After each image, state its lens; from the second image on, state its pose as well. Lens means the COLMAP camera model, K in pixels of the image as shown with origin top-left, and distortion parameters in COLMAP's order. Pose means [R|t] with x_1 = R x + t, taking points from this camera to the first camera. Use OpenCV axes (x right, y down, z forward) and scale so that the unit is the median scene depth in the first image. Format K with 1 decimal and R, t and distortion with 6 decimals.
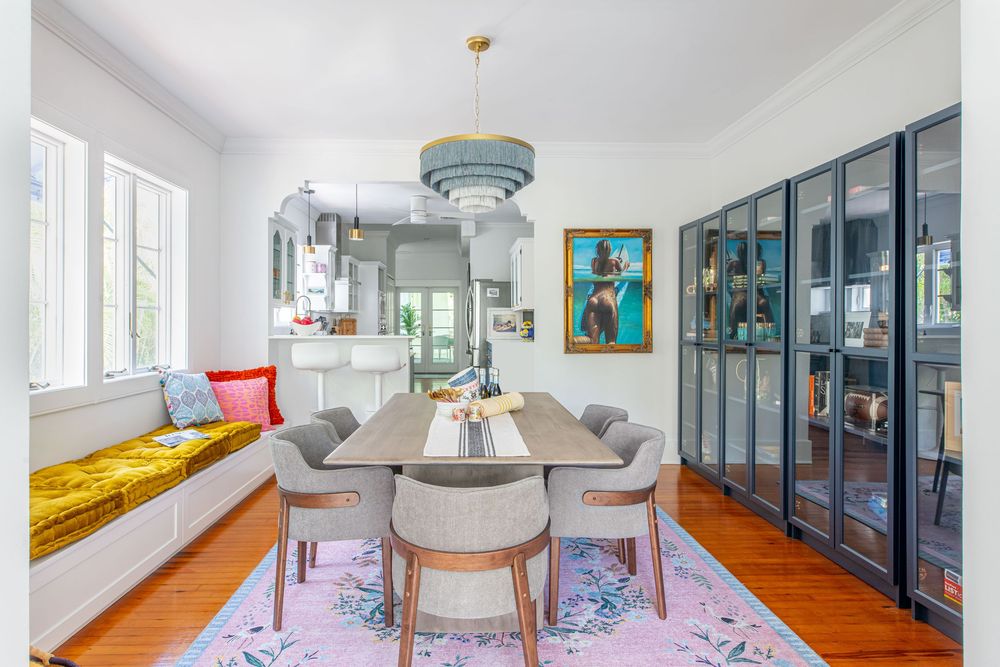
lens RADIAL K [[584.3, 0, 478.5], [0, 584.3, 322.7], [0, 0, 1]] dist [0.002662, 0.000641]
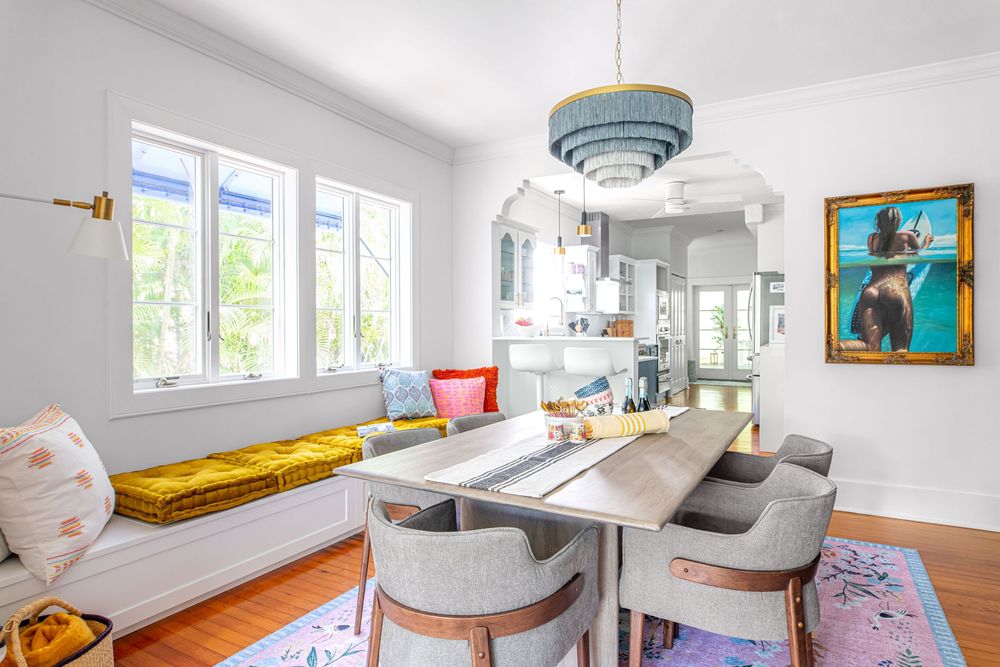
lens RADIAL K [[577.4, 0, 497.4], [0, 577.4, 331.9], [0, 0, 1]] dist [0.005336, -0.000141]
pose [[0.857420, 0.002427, -0.514611, 0.168962], [0.003467, 0.999939, 0.010492, 0.003094], [0.514605, -0.010780, 0.857359, 0.135873]]
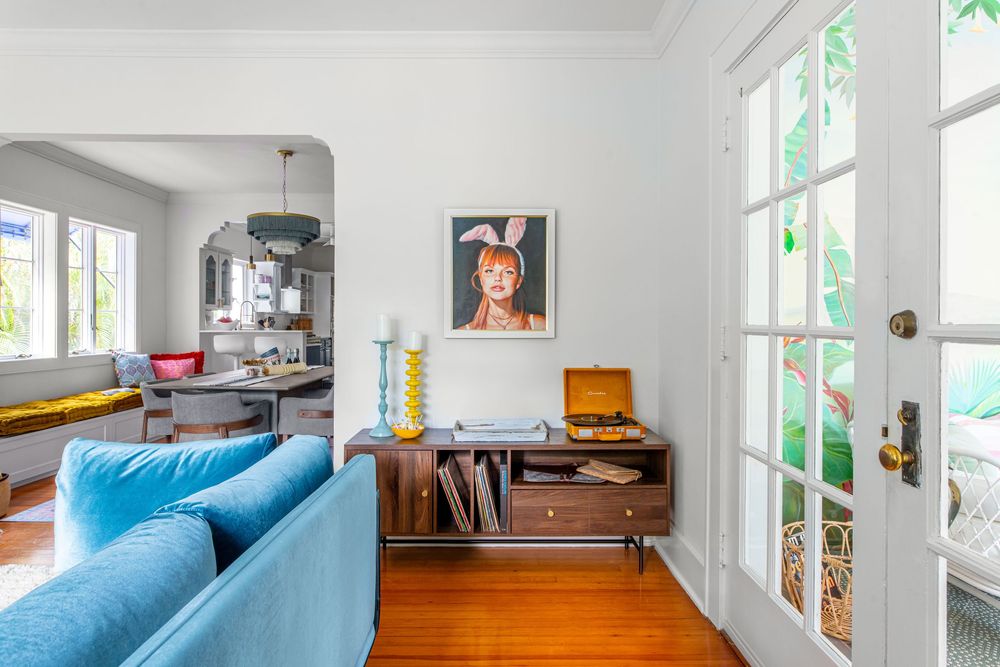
lens RADIAL K [[582.1, 0, 495.3], [0, 582.1, 324.3], [0, 0, 1]] dist [0.002924, -0.000500]
pose [[0.999453, 0.002981, -0.032924, 0.412570], [-0.002917, 0.999994, 0.002010, 0.002771], [0.032929, -0.001913, 0.999456, -0.404965]]
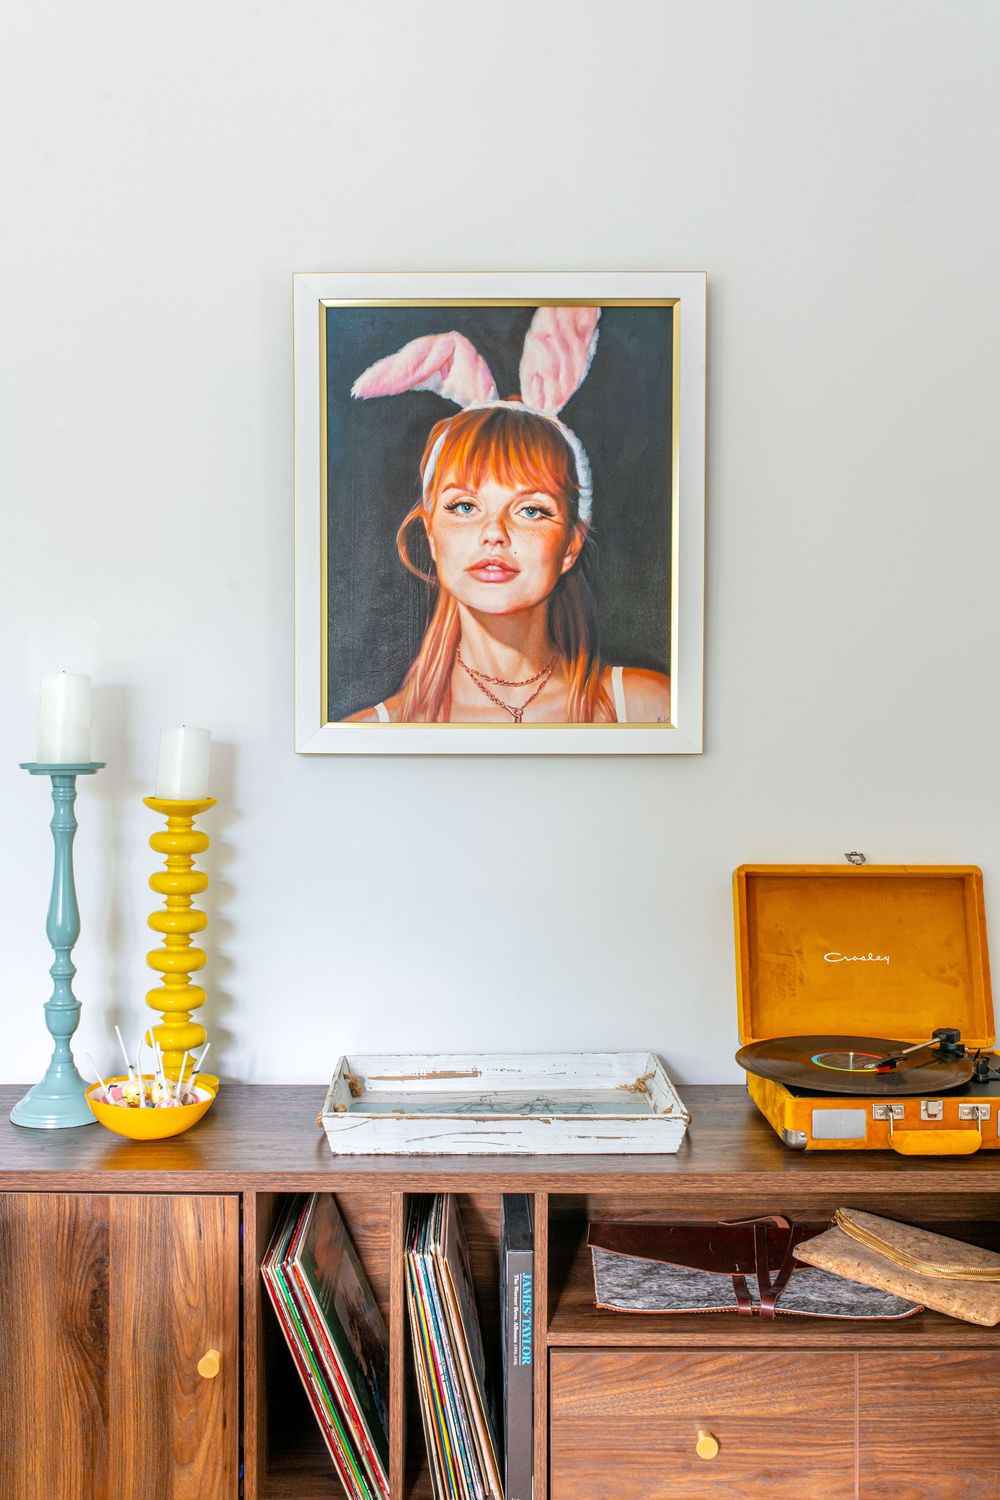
lens RADIAL K [[1429.1, 0, 485.7], [0, 1429.1, 746.7], [0, 0, 1]] dist [0.001769, -0.004729]
pose [[0.999801, 0.004539, -0.019447, 0.400807], [-0.004163, 0.999805, 0.019327, 0.008661], [0.019531, -0.019242, 0.999624, -0.198017]]
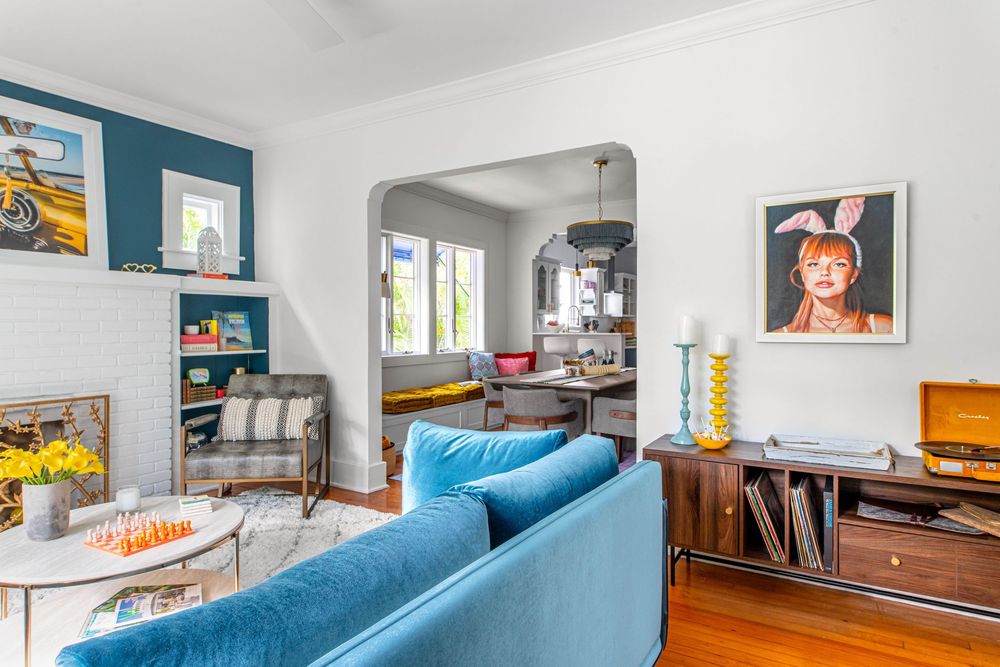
lens RADIAL K [[577.4, 0, 497.4], [0, 577.4, 331.9], [0, 0, 1]] dist [0.005336, -0.000141]
pose [[0.835570, 0.004709, -0.549363, 0.435210], [0.001605, 0.999938, 0.011013, 0.002755], [0.549381, -0.010083, 0.835511, -0.386450]]
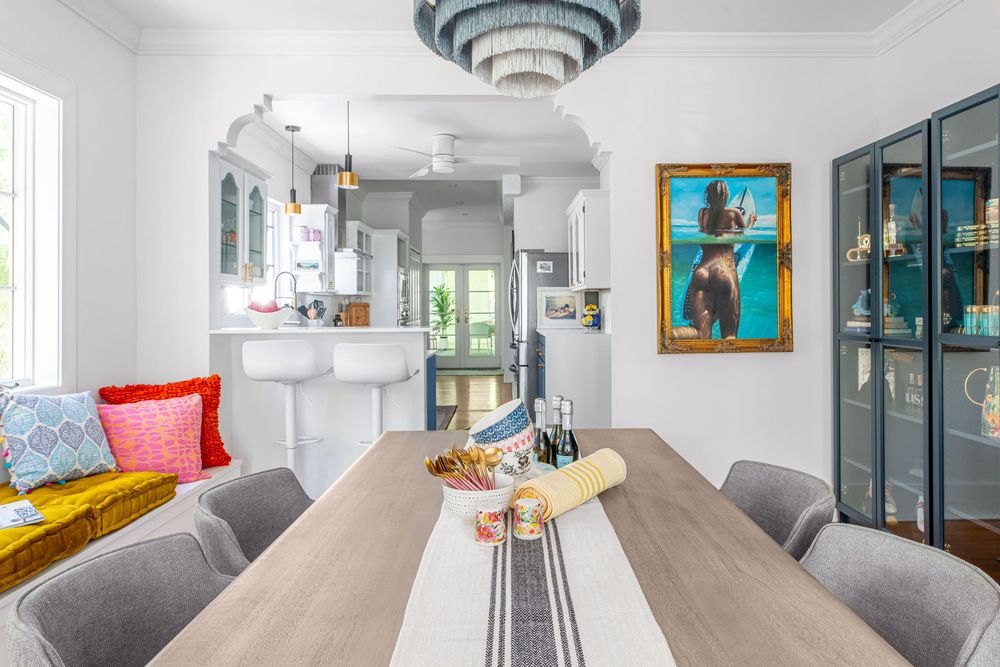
lens RADIAL K [[637.6, 0, 518.2], [0, 637.6, 299.5], [0, 0, 1]] dist [0.003363, -0.000313]
pose [[0.999943, -0.006480, -0.008540, -0.004371], [0.006389, 0.999922, -0.010699, -0.001636], [0.008609, 0.010644, 0.999906, 0.281432]]
